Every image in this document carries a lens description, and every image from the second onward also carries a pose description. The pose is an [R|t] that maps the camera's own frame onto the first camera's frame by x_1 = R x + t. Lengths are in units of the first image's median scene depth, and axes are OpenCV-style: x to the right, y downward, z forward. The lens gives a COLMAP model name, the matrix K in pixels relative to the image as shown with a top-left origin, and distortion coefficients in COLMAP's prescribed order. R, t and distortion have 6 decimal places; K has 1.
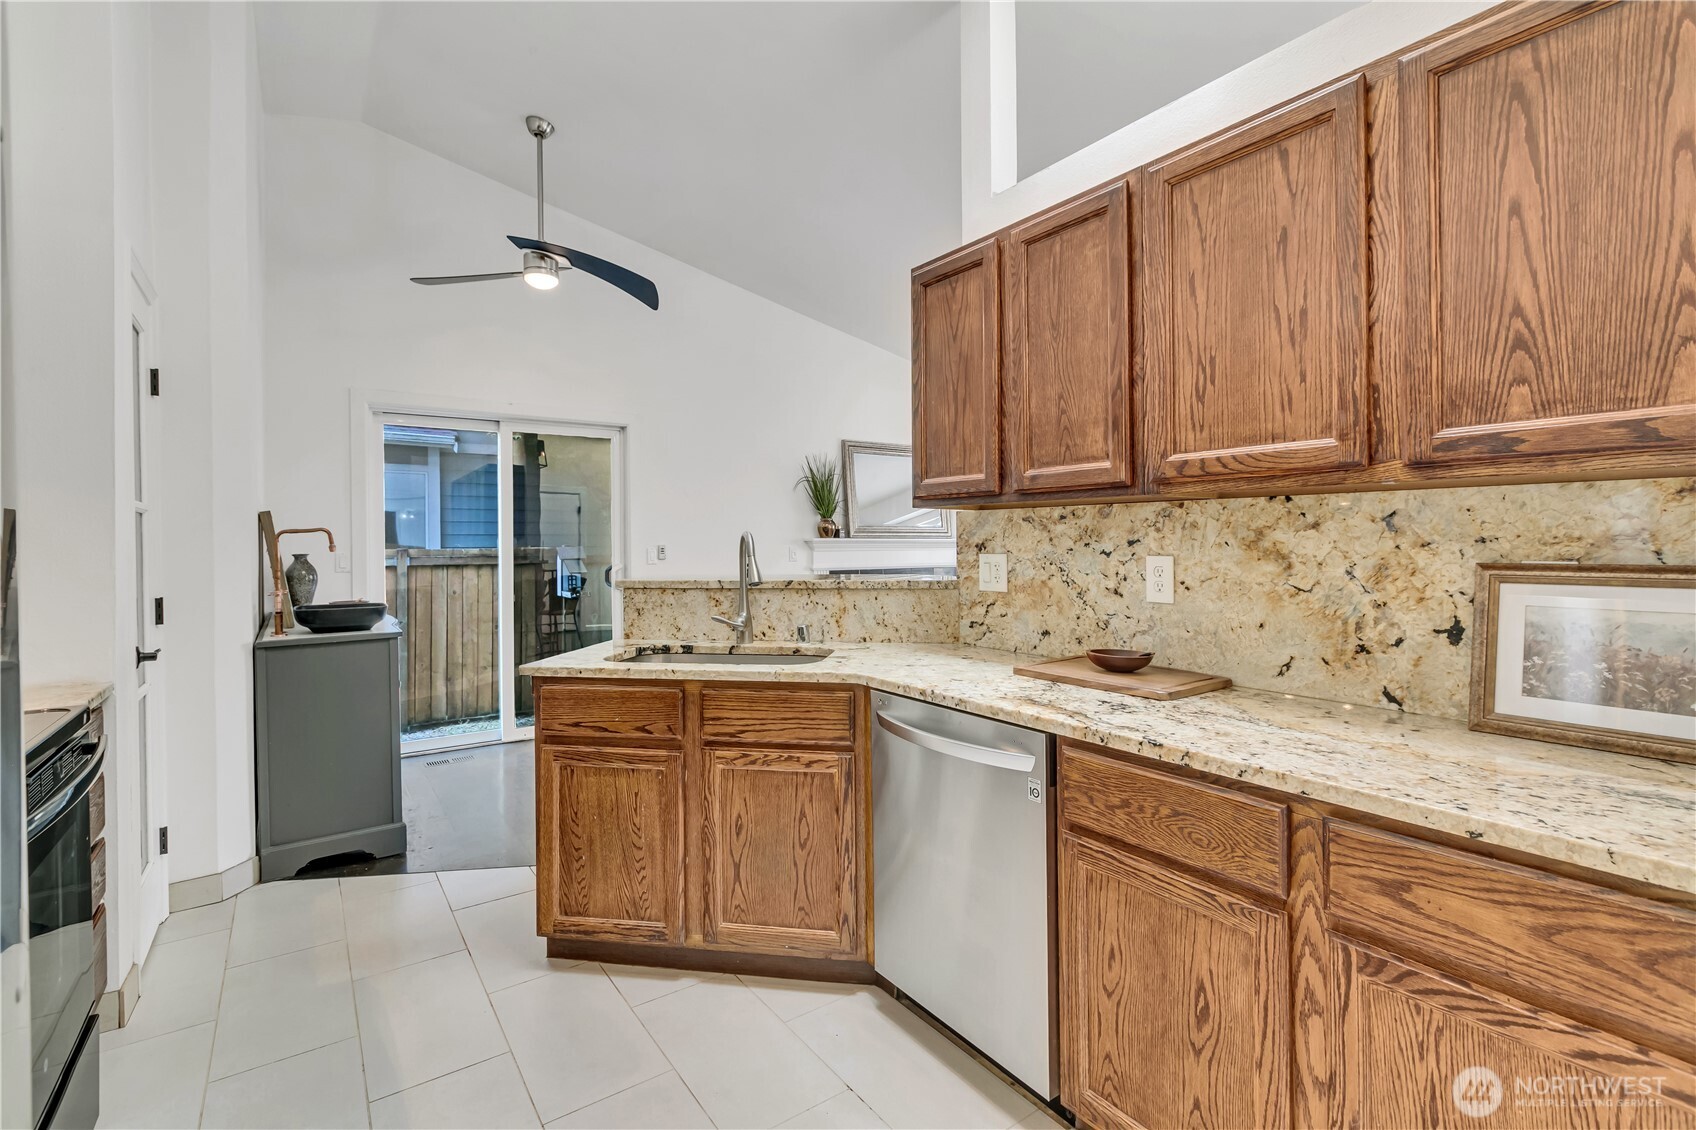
lens RADIAL K [[782.7, 0, 856.4], [0, 782.7, 544.3], [0, 0, 1]] dist [0.001138, 0.000592]
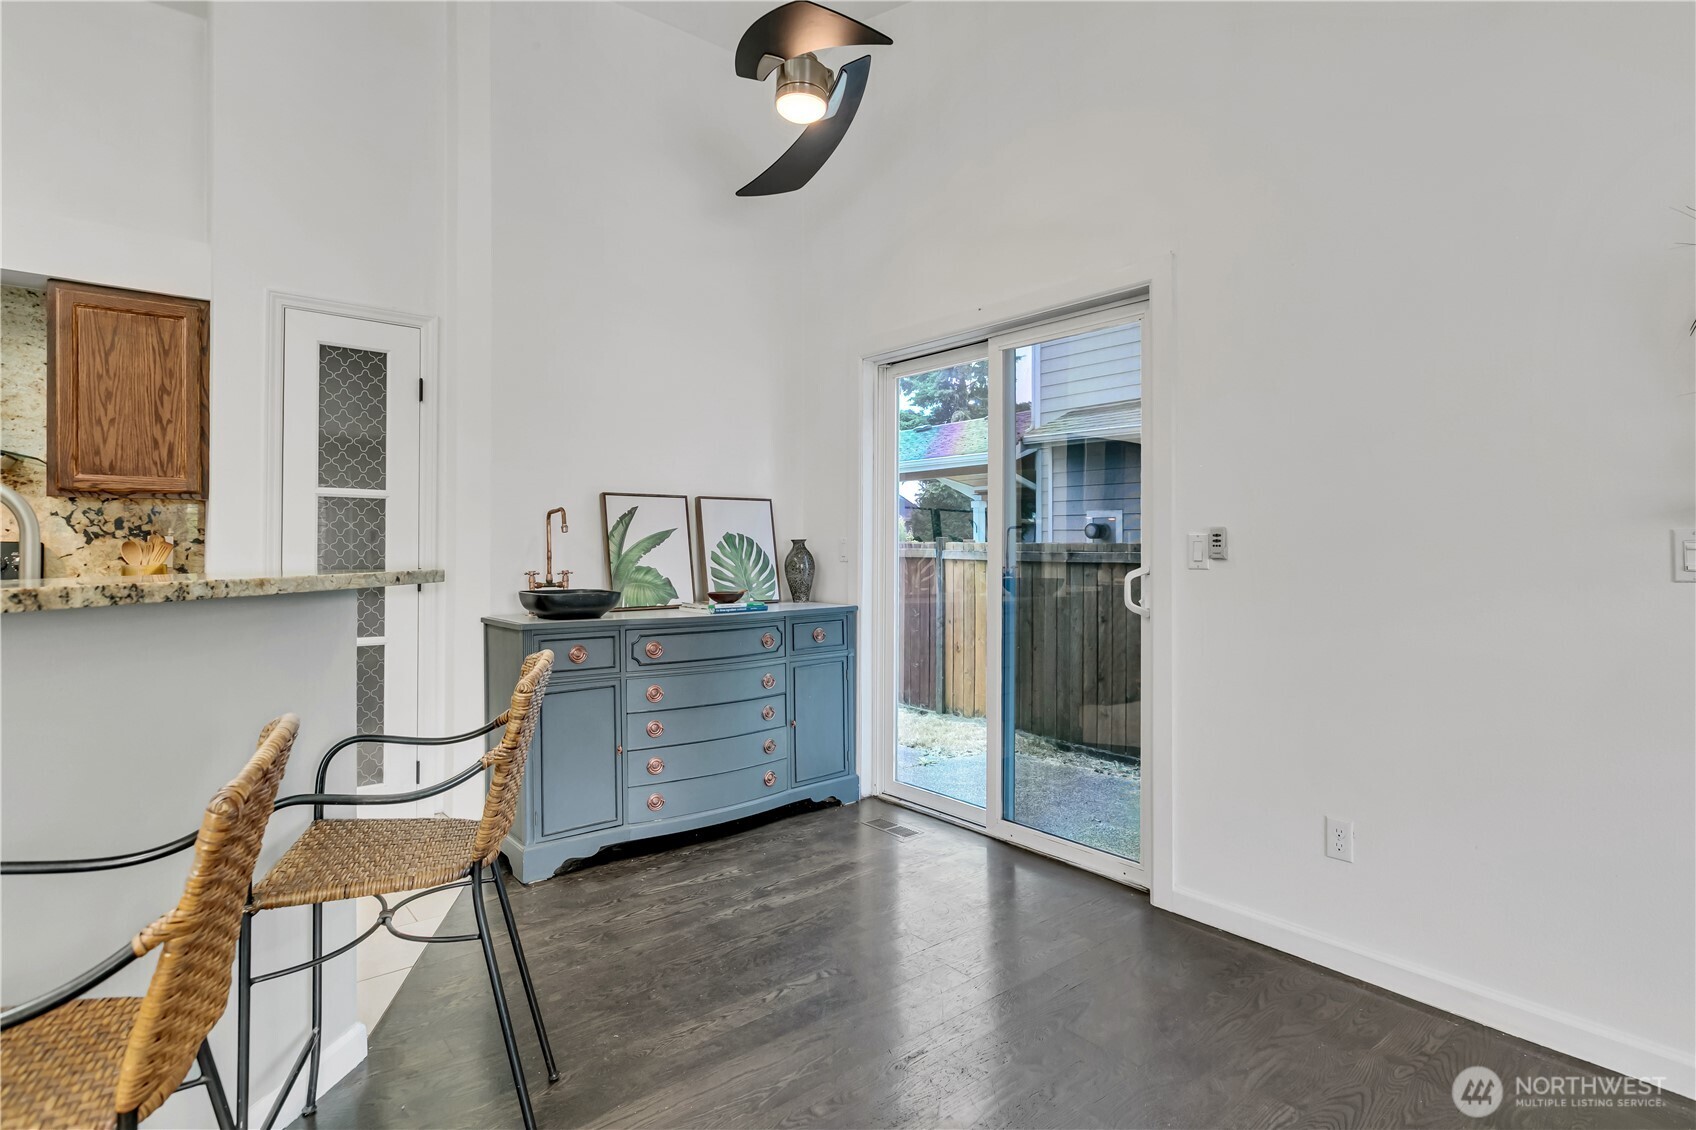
lens RADIAL K [[850.8, 0, 852.5], [0, 850.8, 535.2], [0, 0, 1]] dist [-0.004903, -0.000107]
pose [[0.072049, -0.005719, -0.997385, 0.540470], [-0.006382, 0.999960, -0.006195, 0.024406], [0.997381, 0.006812, 0.072010, 1.848753]]
